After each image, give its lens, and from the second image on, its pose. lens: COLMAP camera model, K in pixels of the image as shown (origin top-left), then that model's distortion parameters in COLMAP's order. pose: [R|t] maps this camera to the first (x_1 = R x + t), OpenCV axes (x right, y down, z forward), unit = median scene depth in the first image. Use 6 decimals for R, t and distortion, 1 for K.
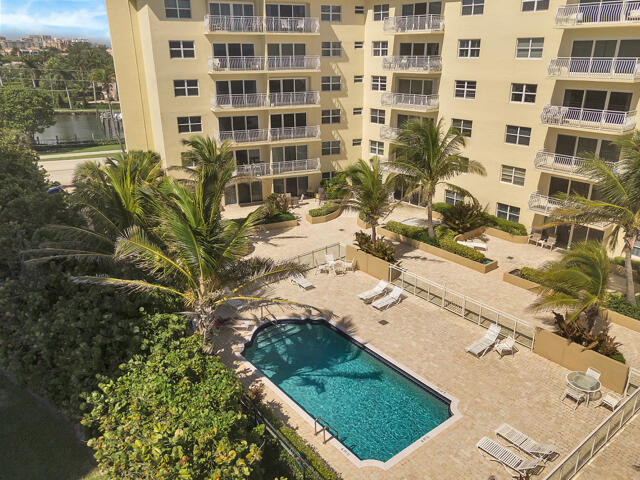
lens RADIAL K [[484.6, 0, 321.2], [0, 484.6, 240.8], [0, 0, 1]] dist [0.042601, -0.002984]
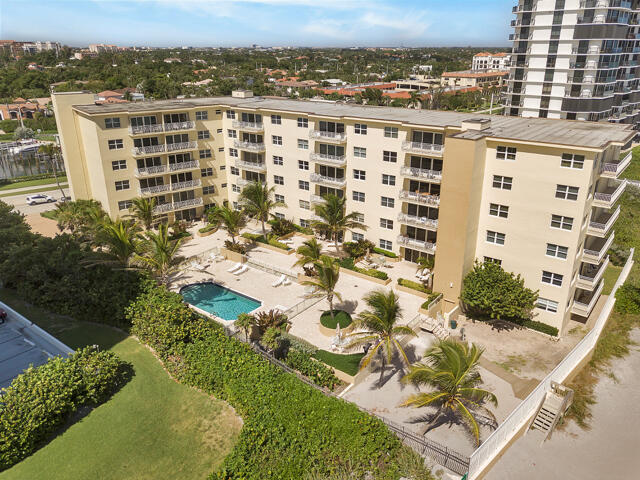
lens RADIAL K [[484.6, 0, 322.3], [0, 484.6, 241.1], [0, 0, 1]] dist [0.042601, -0.002984]
pose [[0.969739, -0.082837, 0.229662, 0.001634], [0.082546, 0.996528, 0.010895, -0.003361], [-0.229767, 0.008392, 0.973209, -0.843829]]
